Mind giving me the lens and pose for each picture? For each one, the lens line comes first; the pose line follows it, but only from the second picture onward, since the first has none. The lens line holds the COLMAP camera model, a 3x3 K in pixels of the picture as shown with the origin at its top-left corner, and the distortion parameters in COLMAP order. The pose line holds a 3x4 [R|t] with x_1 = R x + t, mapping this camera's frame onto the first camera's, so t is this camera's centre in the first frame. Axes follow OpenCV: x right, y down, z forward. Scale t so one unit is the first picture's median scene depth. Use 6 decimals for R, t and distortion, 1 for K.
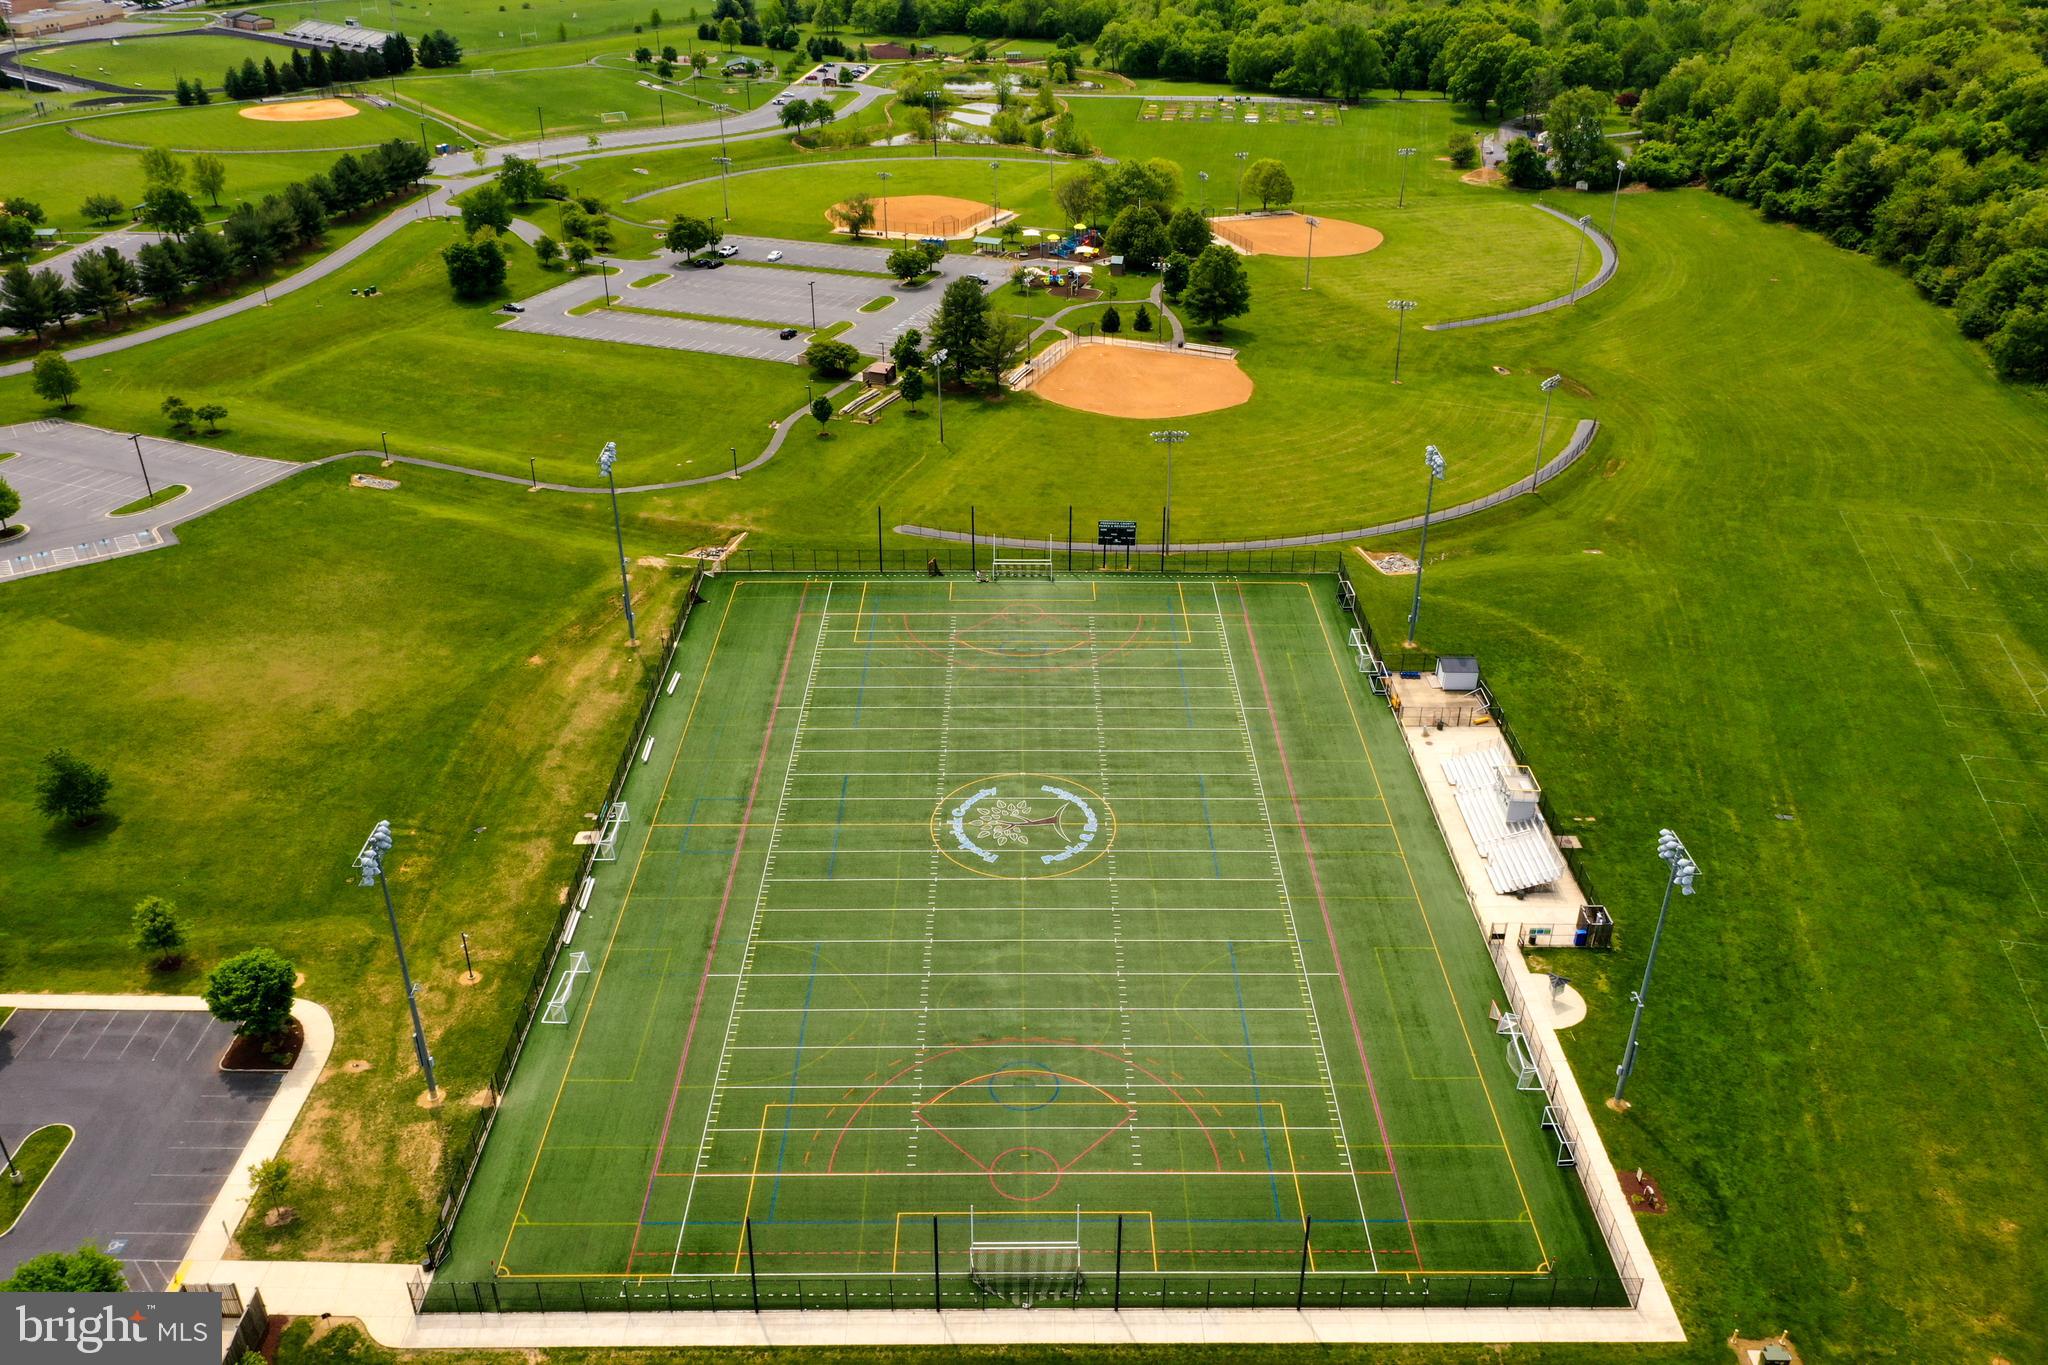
lens RADIAL K [[1690.8, 0, 1024.0], [0, 1690.8, 682.5], [0, 0, 1]] dist [-0.000454, -0.000970]
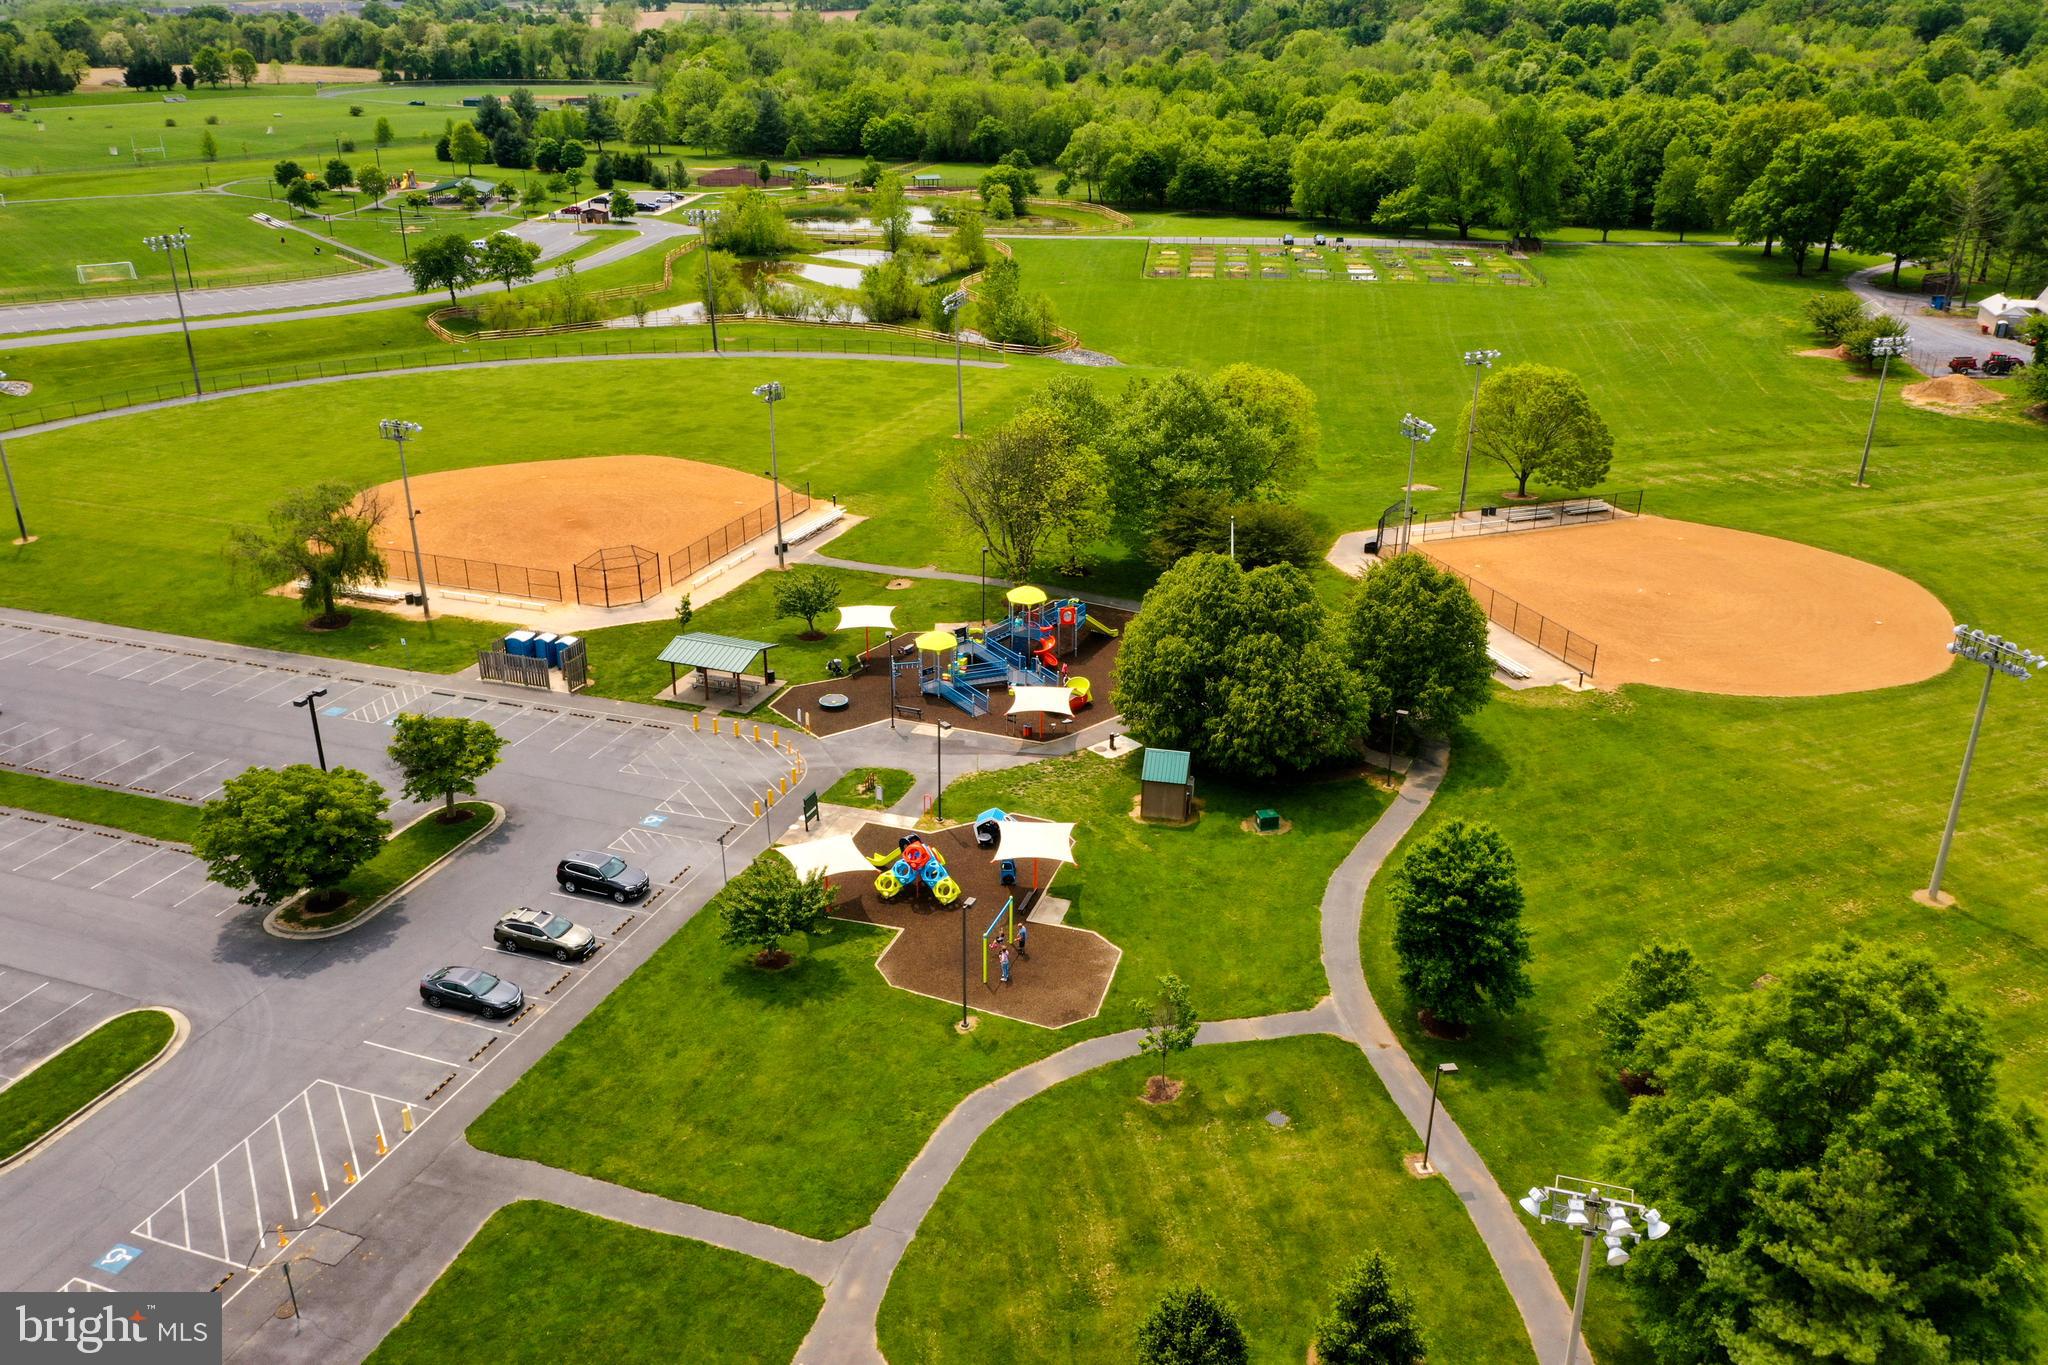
lens RADIAL K [[1628.5, 0, 1024.0], [0, 1628.5, 682.5], [0, 0, 1]] dist [0.003970, 0.001296]
pose [[0.999779, -0.006524, 0.020005, 0.018353], [0.008249, 0.996140, -0.087389, -0.156570], [-0.019357, 0.087534, 0.995973, 0.486379]]
